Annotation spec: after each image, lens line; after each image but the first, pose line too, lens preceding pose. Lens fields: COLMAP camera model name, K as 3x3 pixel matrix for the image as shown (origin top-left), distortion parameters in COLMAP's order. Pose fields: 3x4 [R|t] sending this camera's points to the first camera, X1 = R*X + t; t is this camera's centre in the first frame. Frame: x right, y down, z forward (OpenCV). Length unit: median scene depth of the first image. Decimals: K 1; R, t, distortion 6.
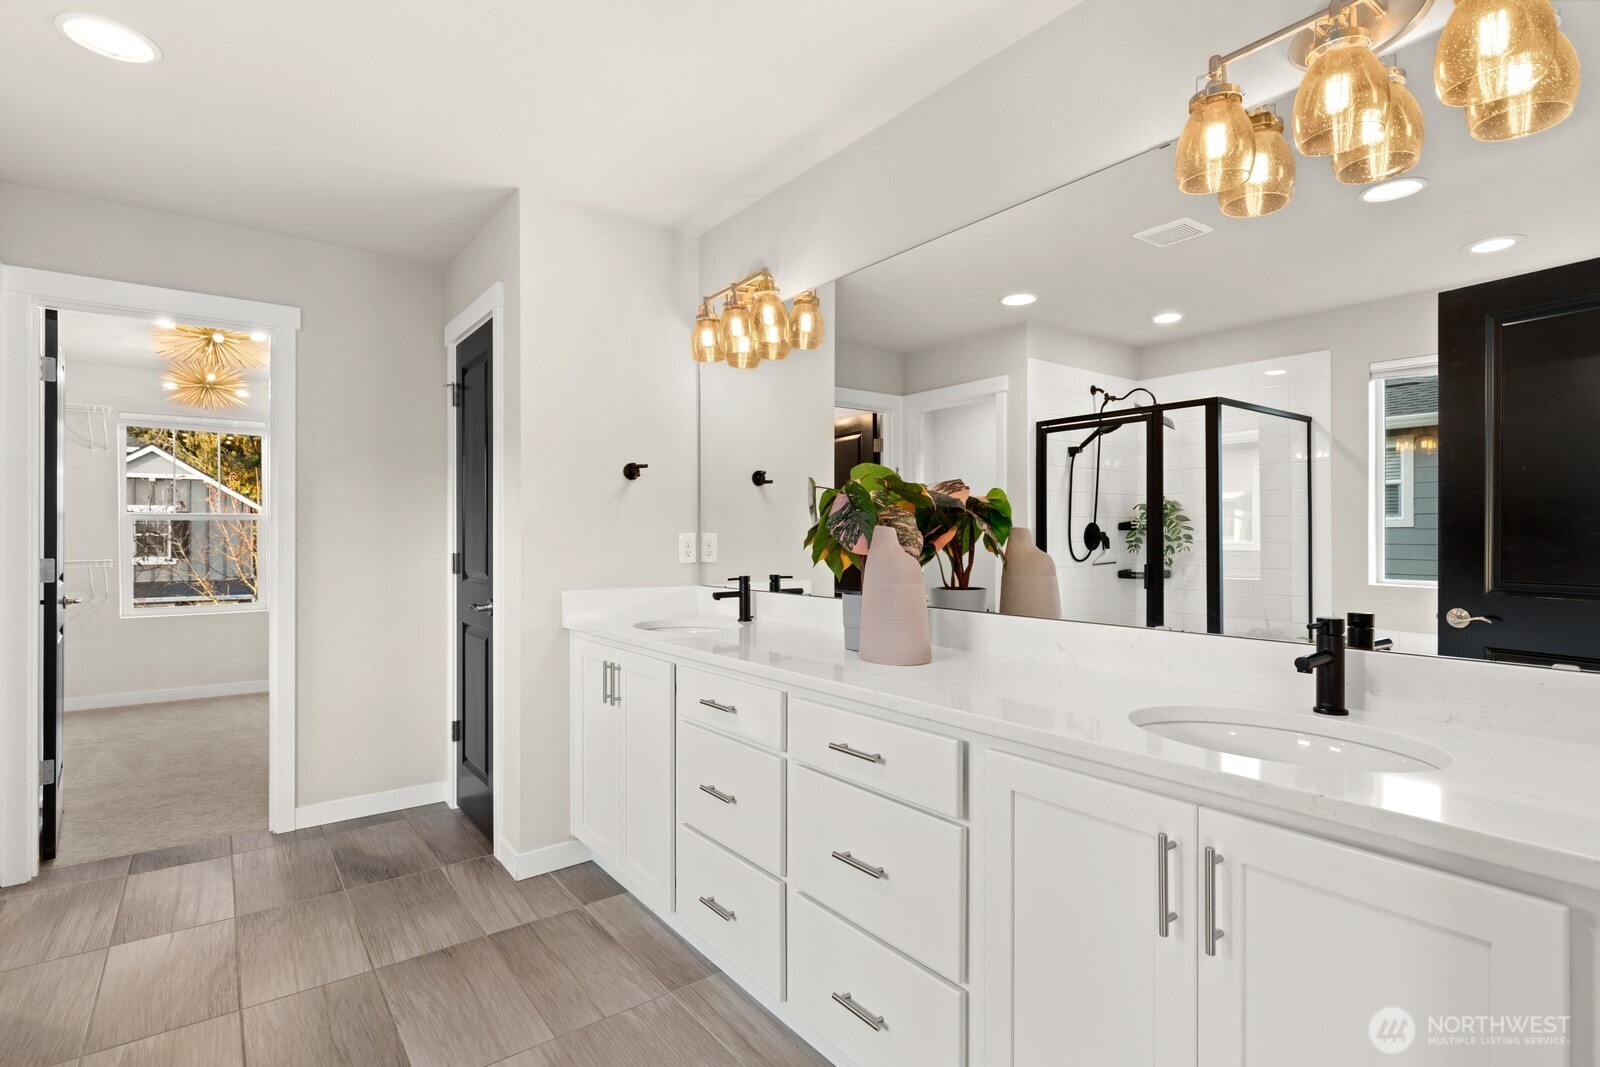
lens RADIAL K [[779.7, 0, 800.0], [0, 779.7, 533.5], [0, 0, 1]] dist [-0.001251, -0.000111]
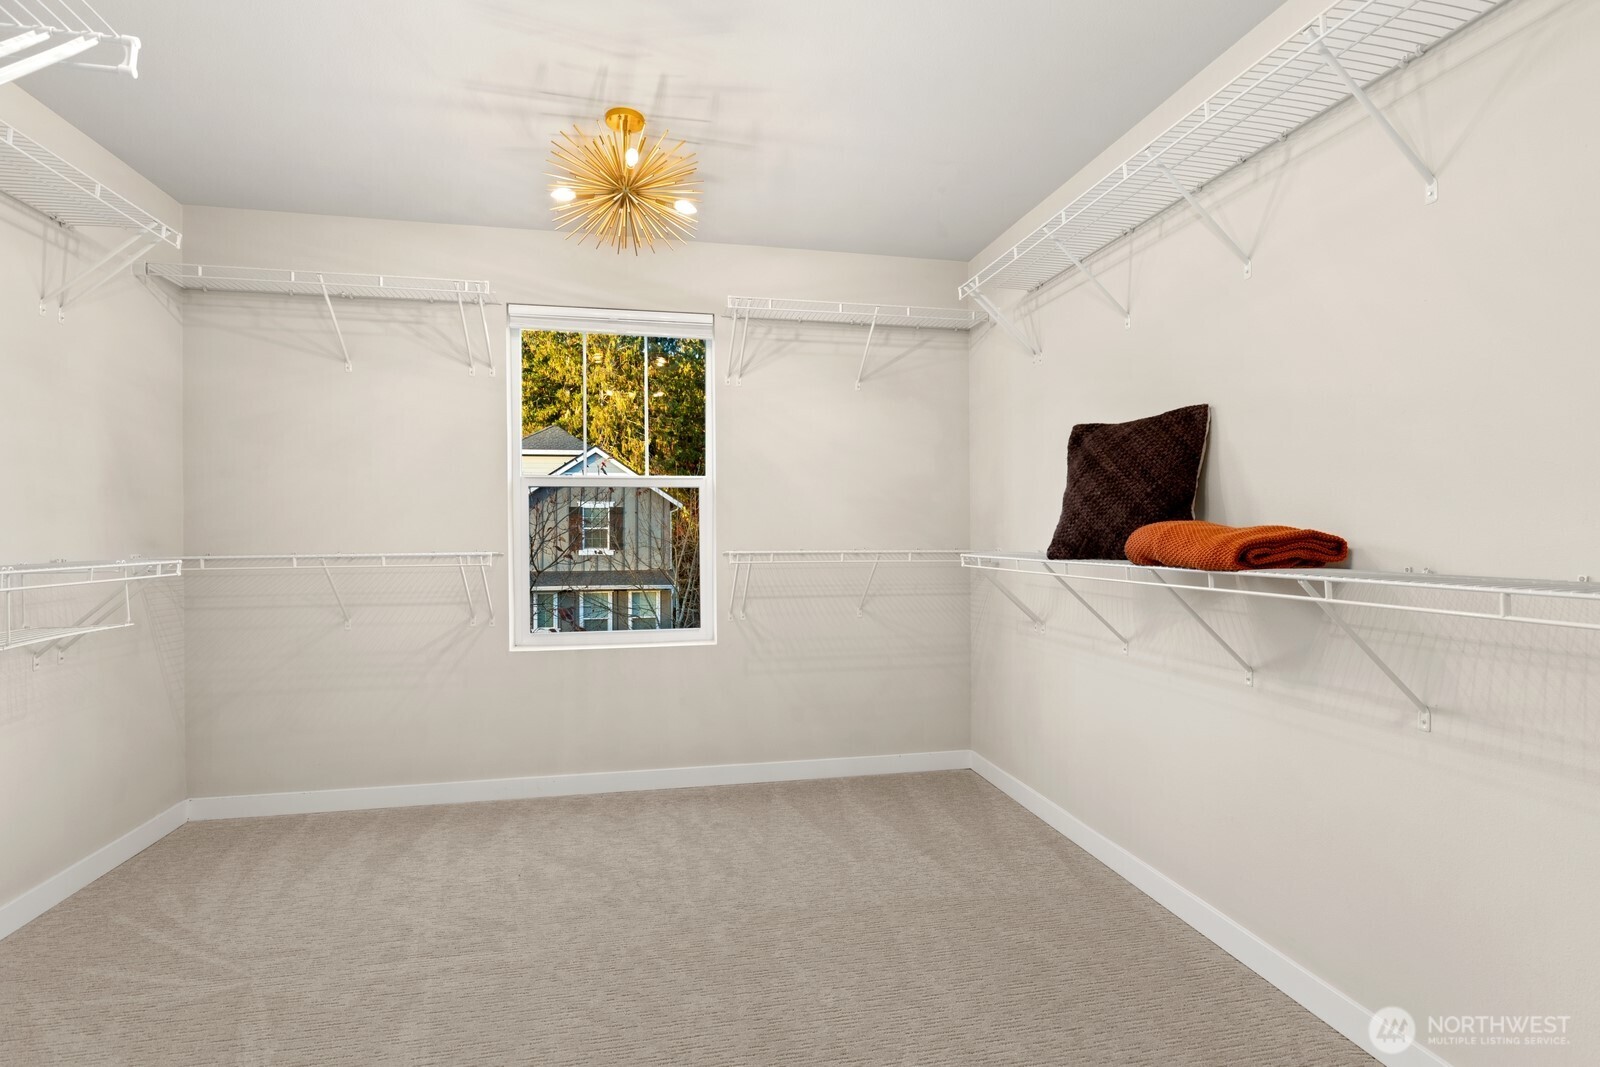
lens RADIAL K [[779.7, 0, 800.0], [0, 779.7, 533.5], [0, 0, 1]] dist [-0.001251, -0.000111]
pose [[0.902075, -0.005342, -0.431546, -0.104268], [0.009243, 0.999933, 0.006942, 0.004425], [0.431480, -0.010251, 0.902064, 0.139202]]
